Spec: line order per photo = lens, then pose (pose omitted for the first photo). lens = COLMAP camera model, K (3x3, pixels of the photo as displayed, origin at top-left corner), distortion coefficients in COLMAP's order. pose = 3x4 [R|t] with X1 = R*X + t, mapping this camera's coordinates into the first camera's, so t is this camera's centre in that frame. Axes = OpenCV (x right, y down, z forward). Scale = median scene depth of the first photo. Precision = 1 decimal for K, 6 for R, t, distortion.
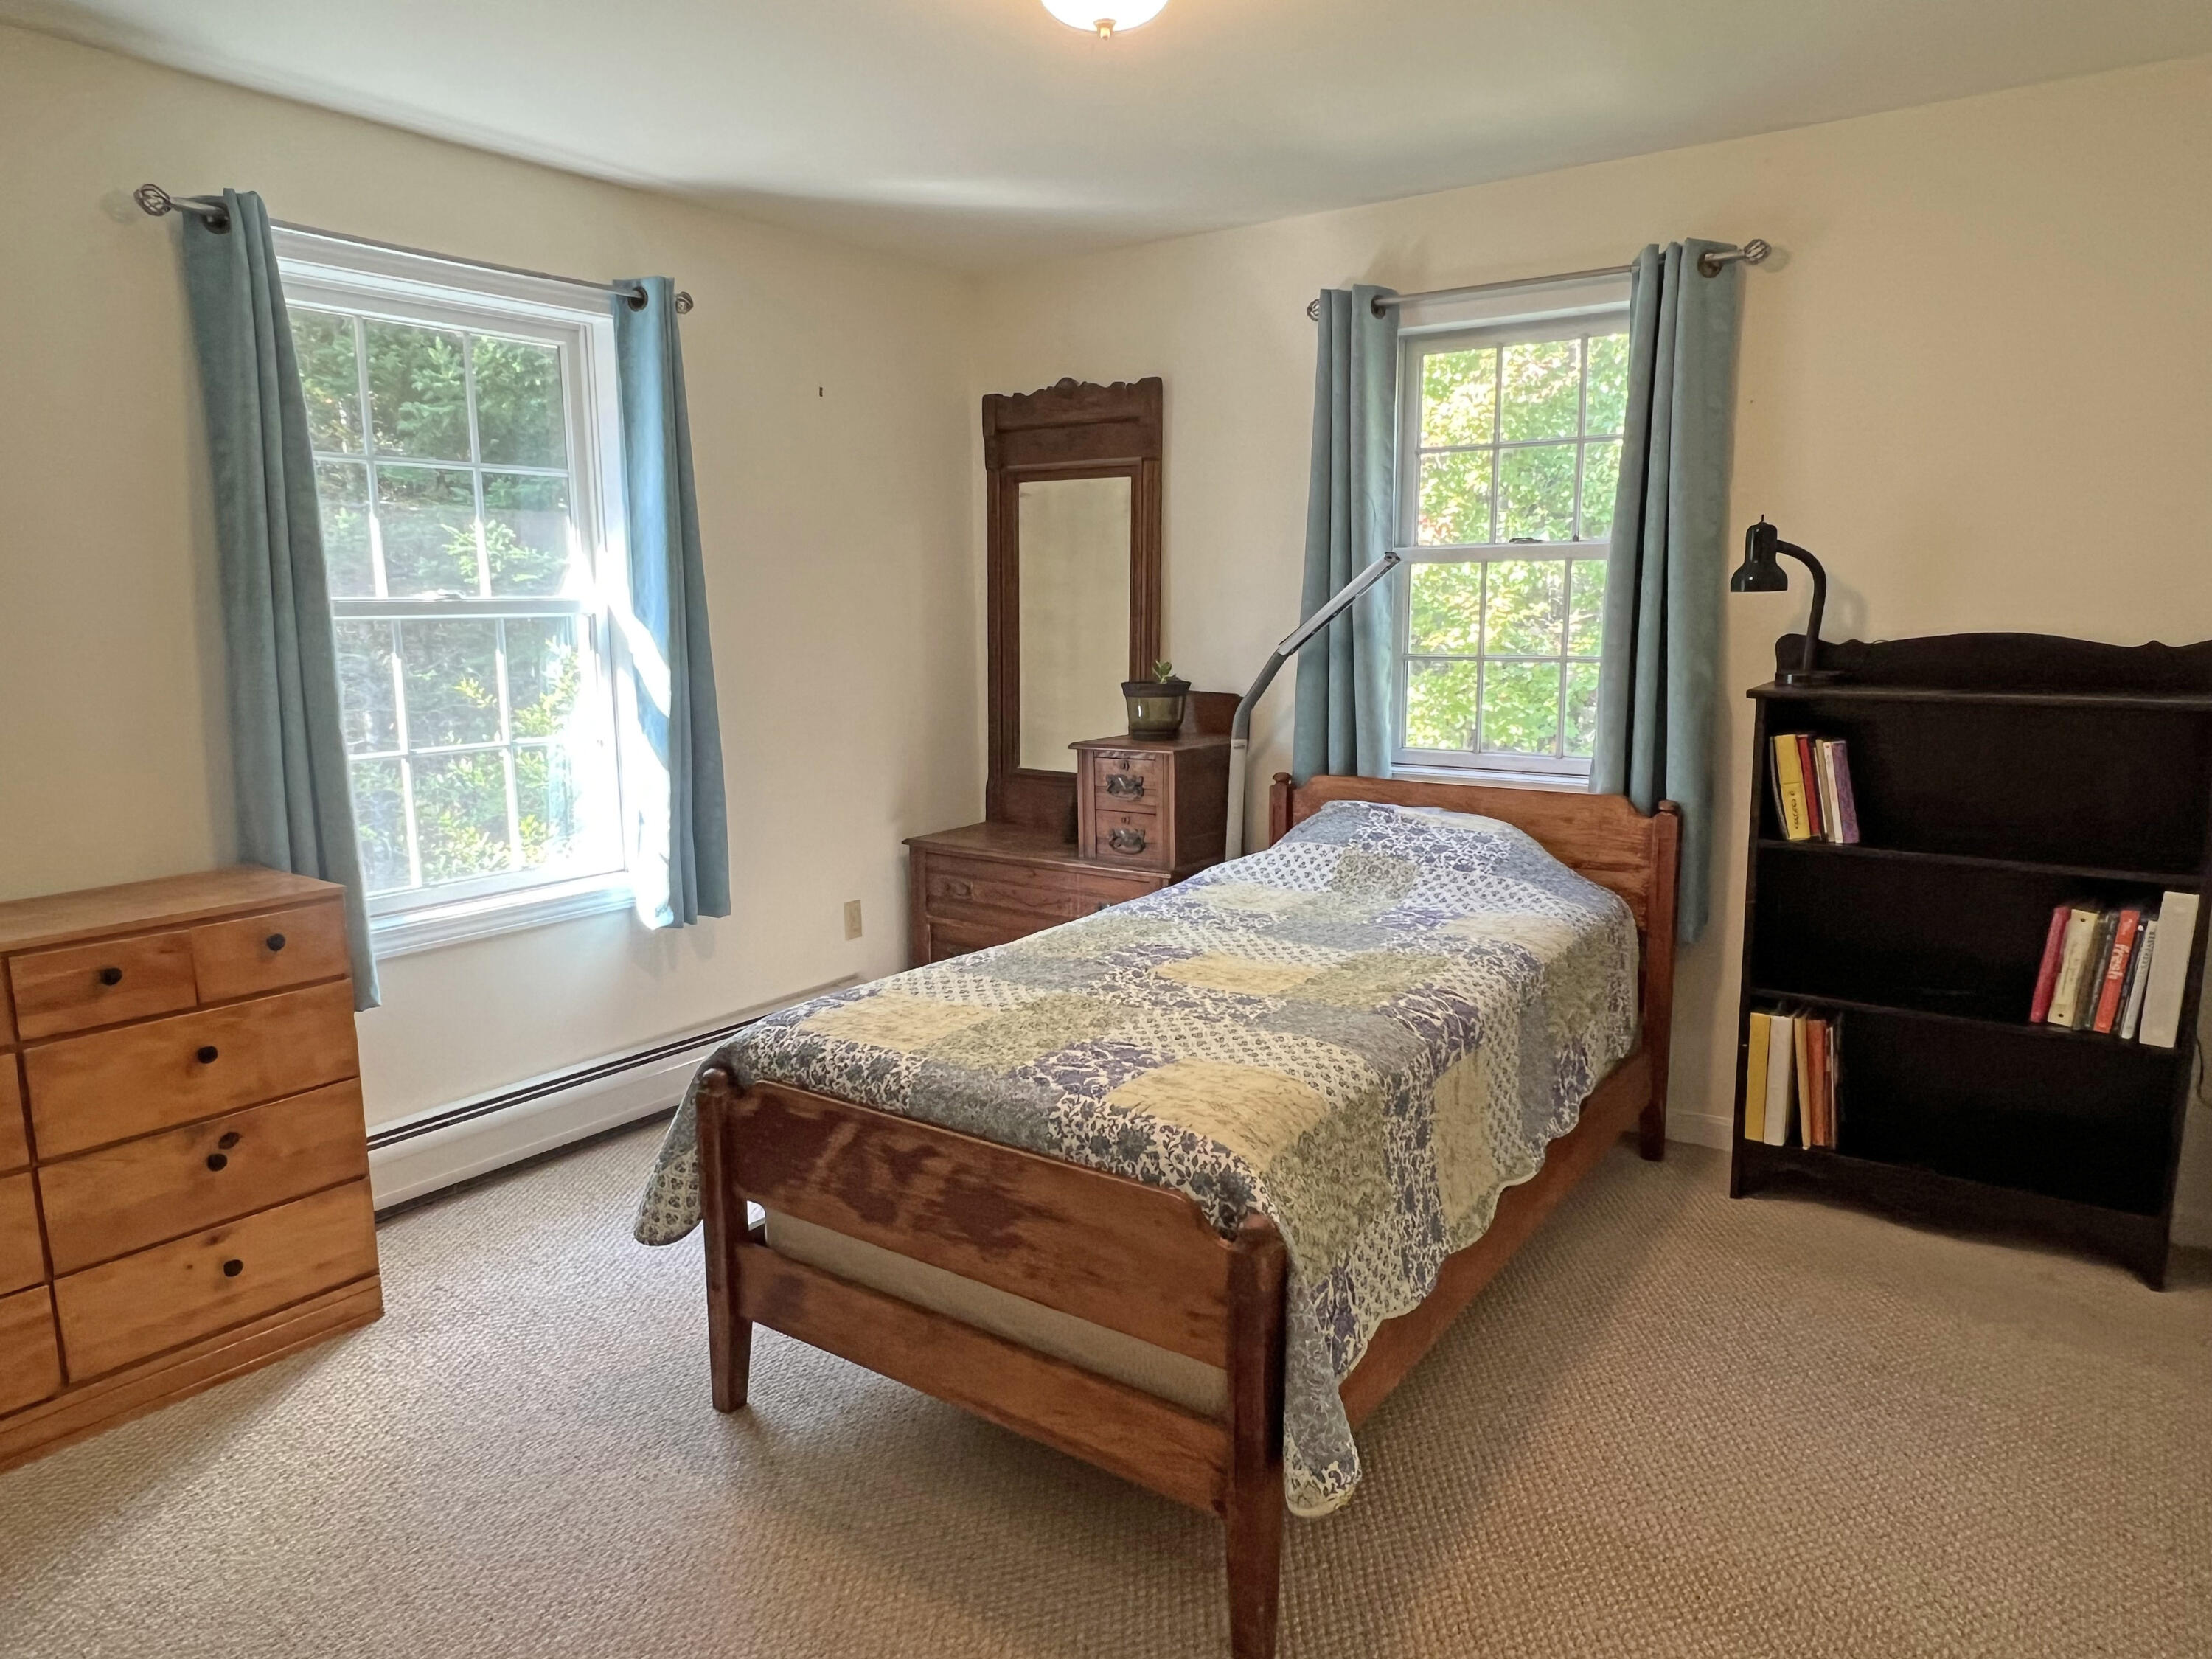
lens RADIAL K [[1445.6, 0, 1094.7], [0, 1445.6, 827.5], [0, 0, 1]] dist [0.004346, -0.004450]
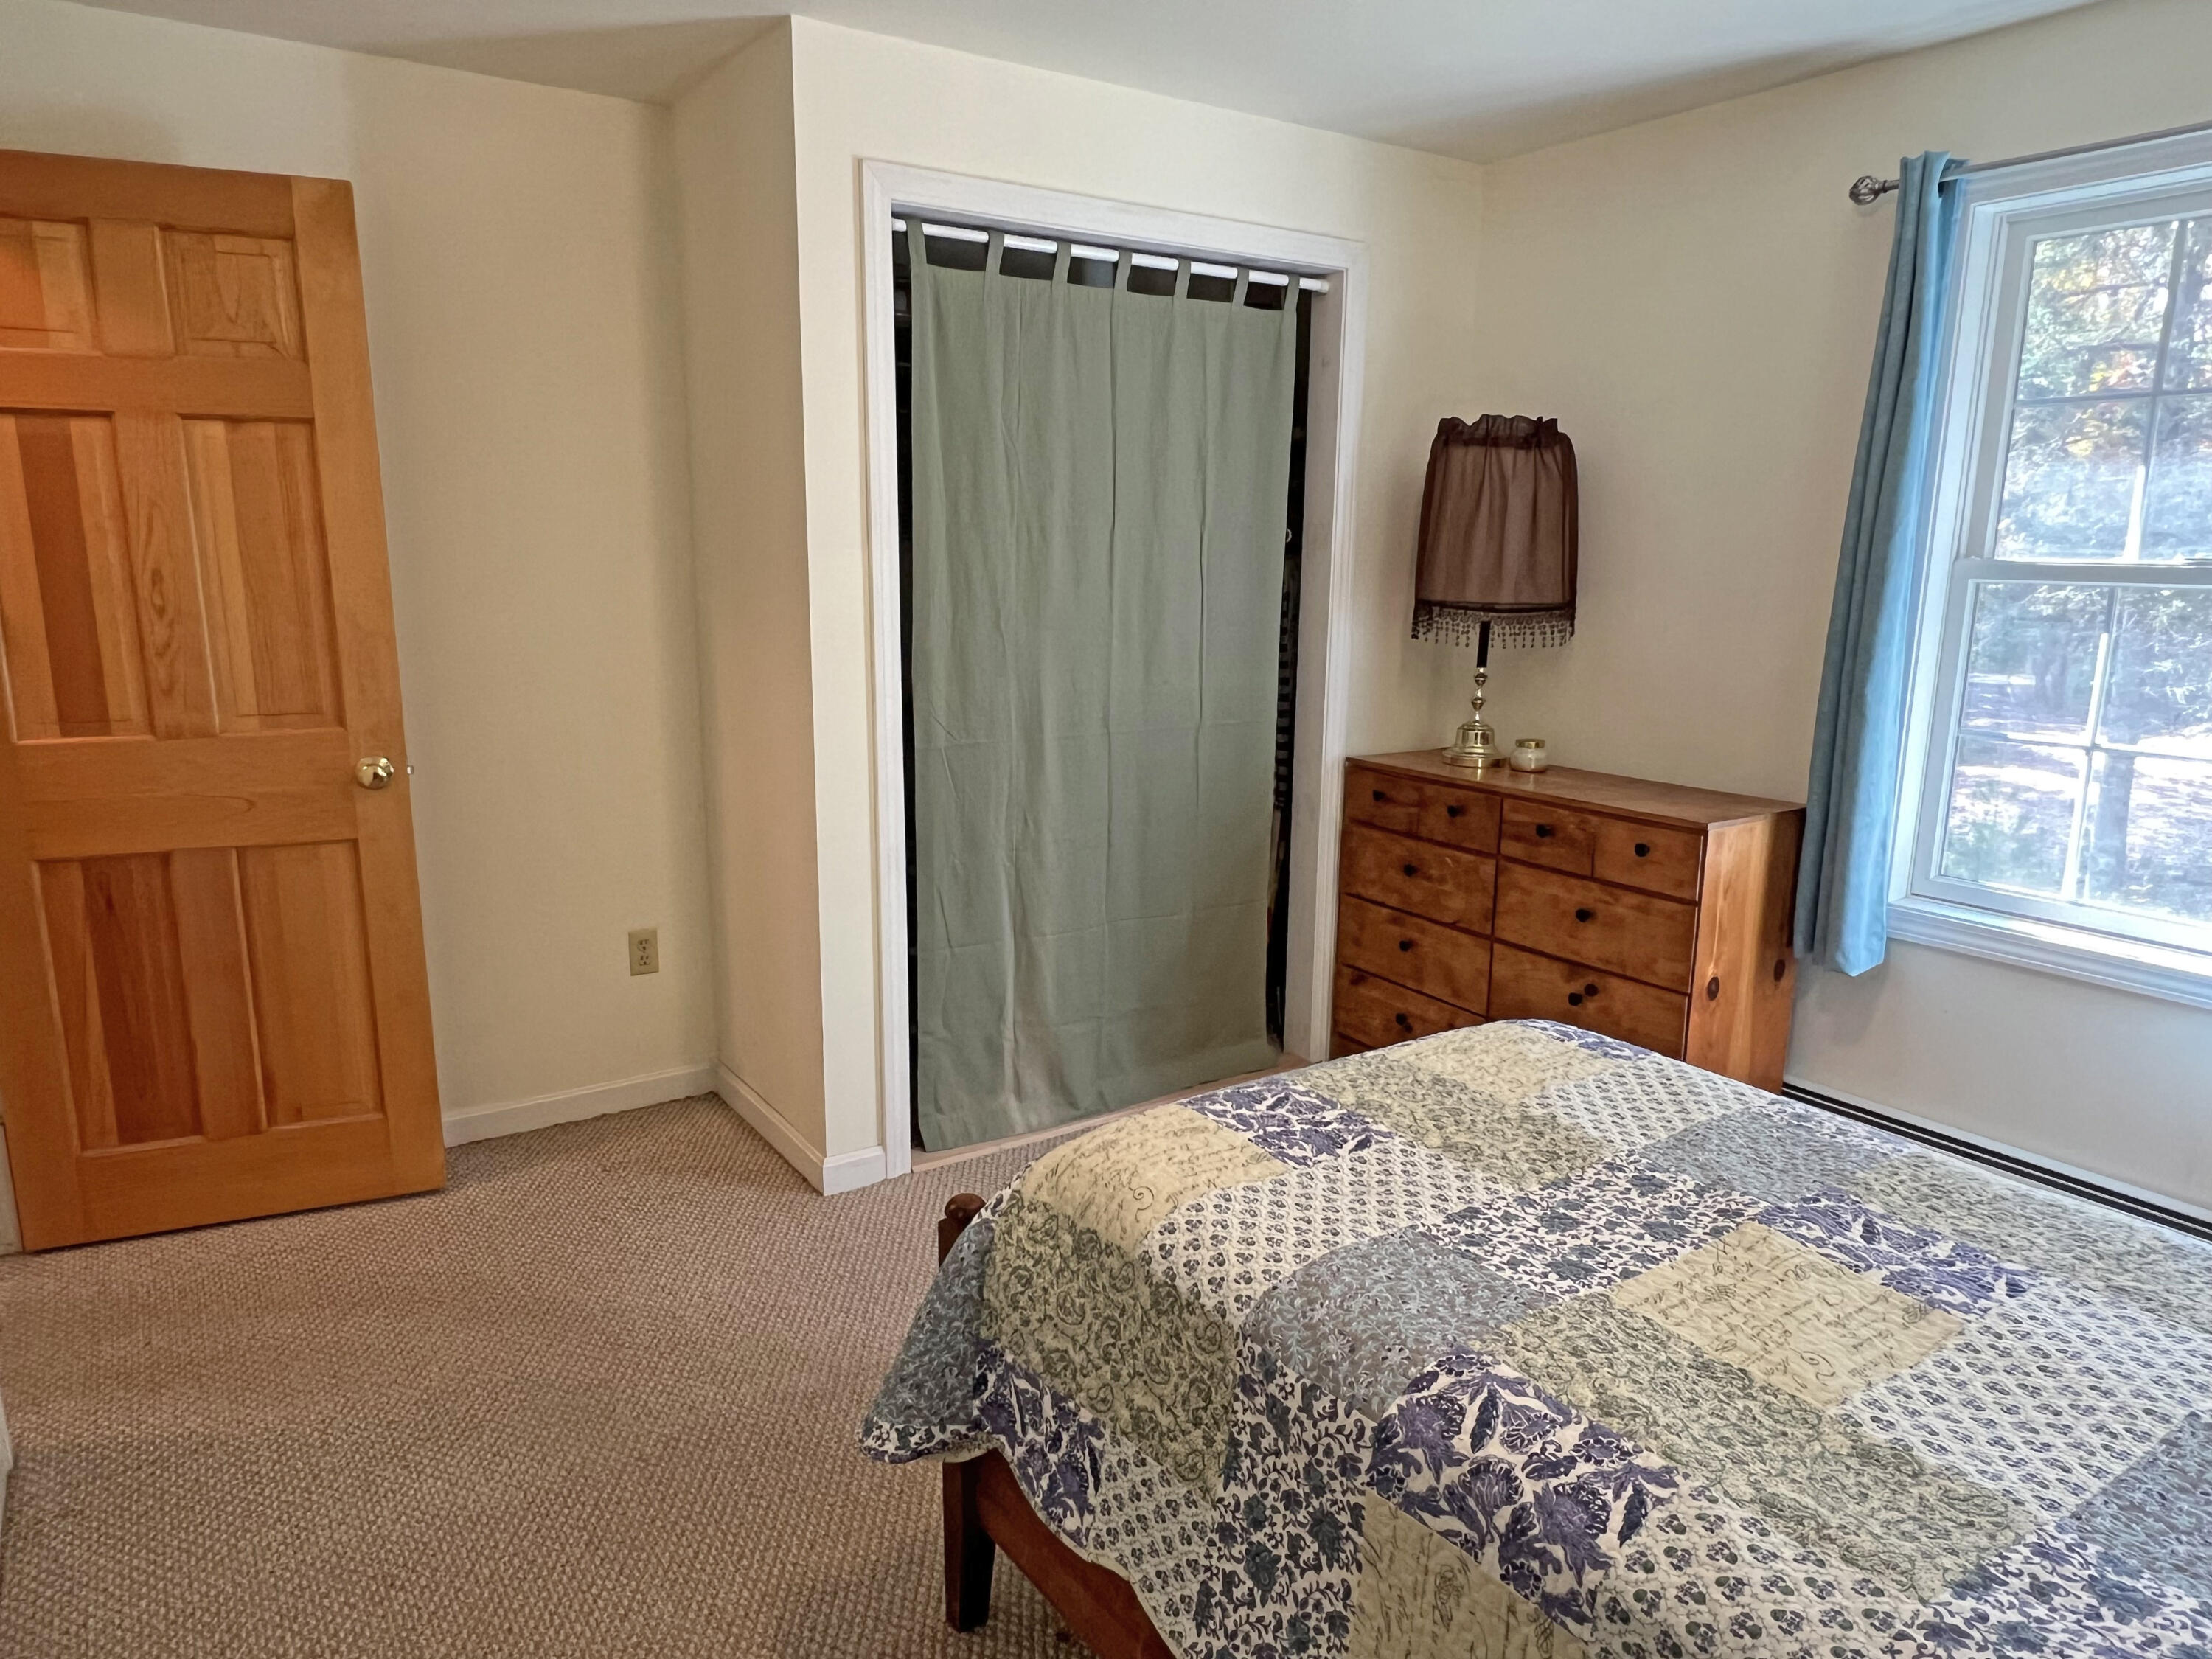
lens RADIAL K [[1445.6, 0, 1093.7], [0, 1445.6, 837.2], [0, 0, 1]] dist [0.004346, -0.004450]
pose [[-0.350235, 0.195503, -0.916032, 0.699006], [-0.154404, 0.952545, 0.262330, -0.178309], [0.923848, 0.233316, -0.303428, 0.979682]]
